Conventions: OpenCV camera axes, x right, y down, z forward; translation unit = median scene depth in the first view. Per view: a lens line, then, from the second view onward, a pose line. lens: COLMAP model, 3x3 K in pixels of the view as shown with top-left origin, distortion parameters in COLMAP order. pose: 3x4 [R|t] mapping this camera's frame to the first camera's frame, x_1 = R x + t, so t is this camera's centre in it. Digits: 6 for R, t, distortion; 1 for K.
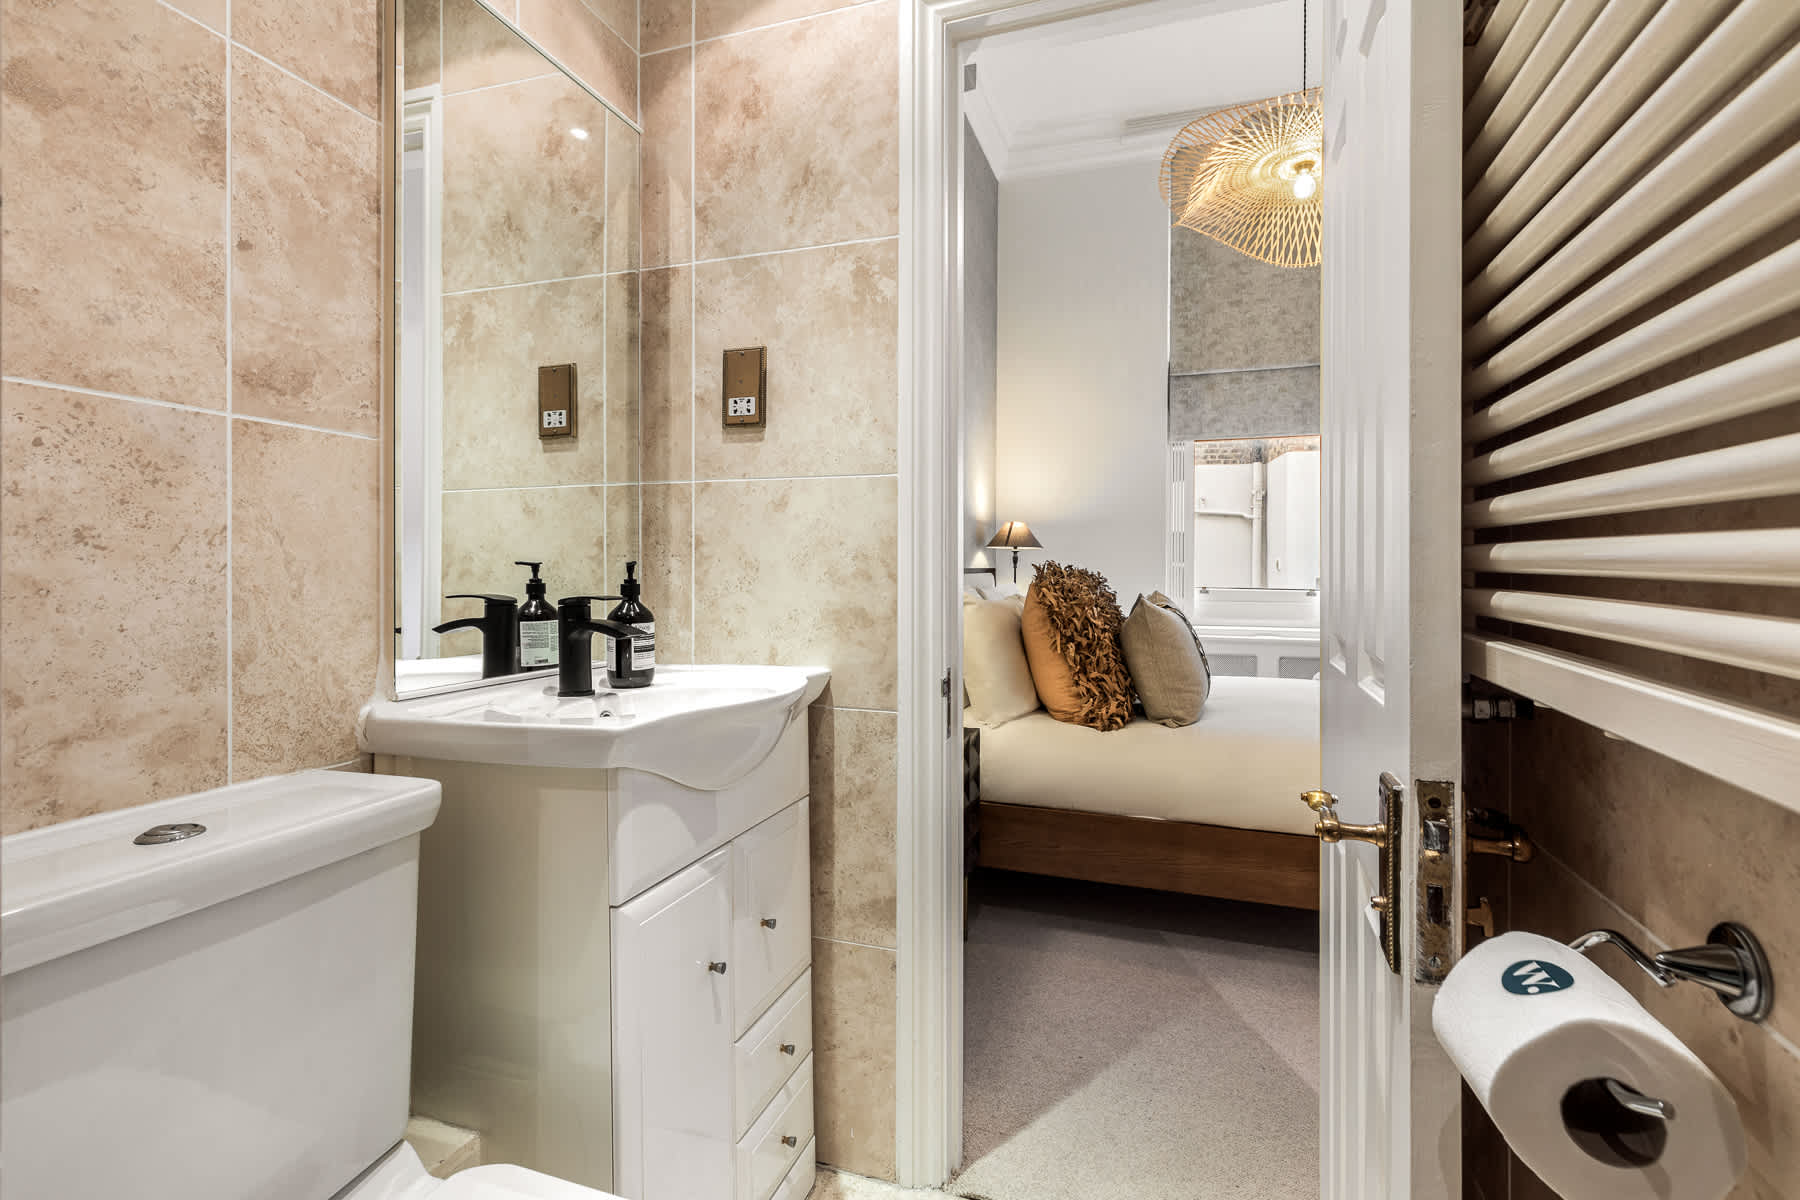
lens RADIAL K [[811.5, 0, 903.2], [0, 811.5, 577.8], [0, 0, 1]] dist [0.001856, -0.000200]
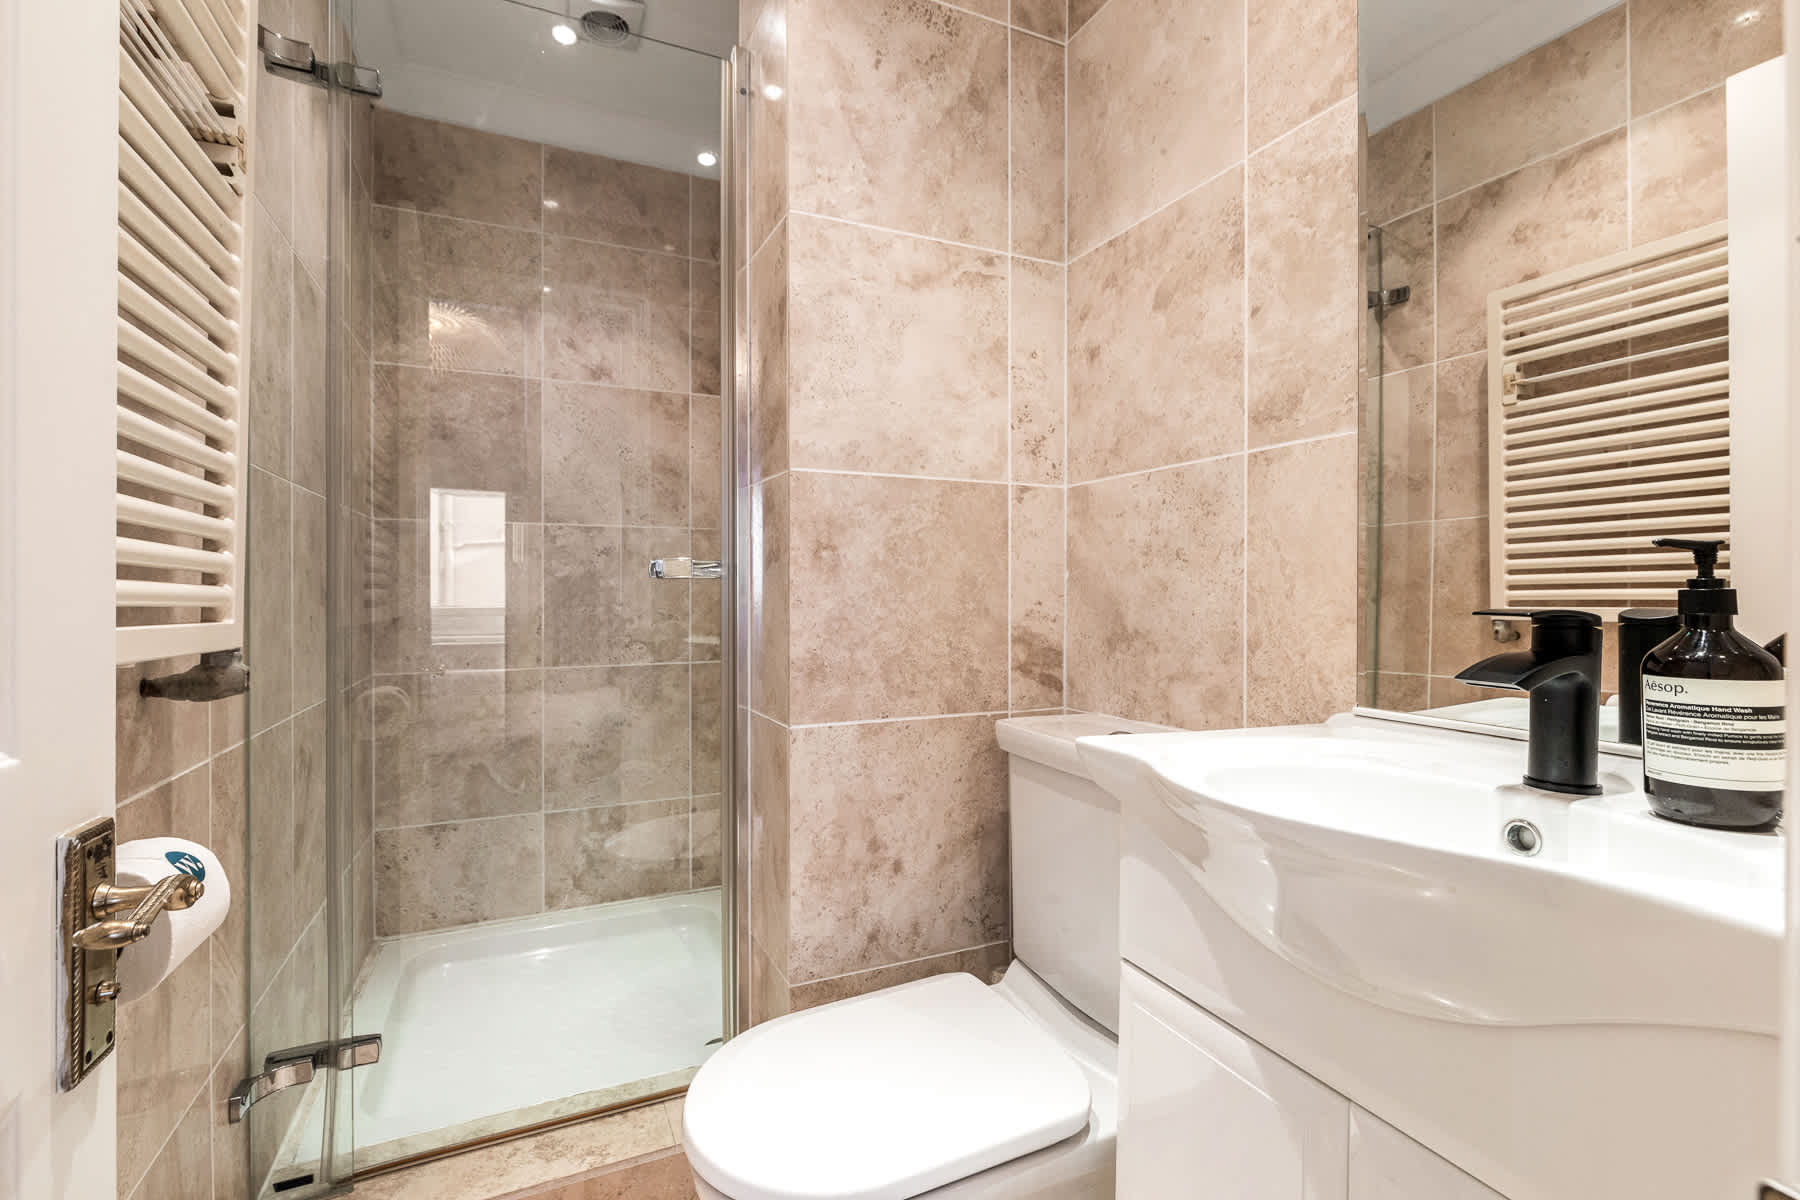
lens RADIAL K [[811.5, 0, 903.2], [0, 811.5, 577.8], [0, 0, 1]] dist [0.001856, -0.000200]
pose [[-0.725954, -0.005498, -0.687721, 0.434175], [-0.001751, 0.999980, -0.006145, 0.005523], [0.687741, -0.003257, -0.725949, 1.549321]]
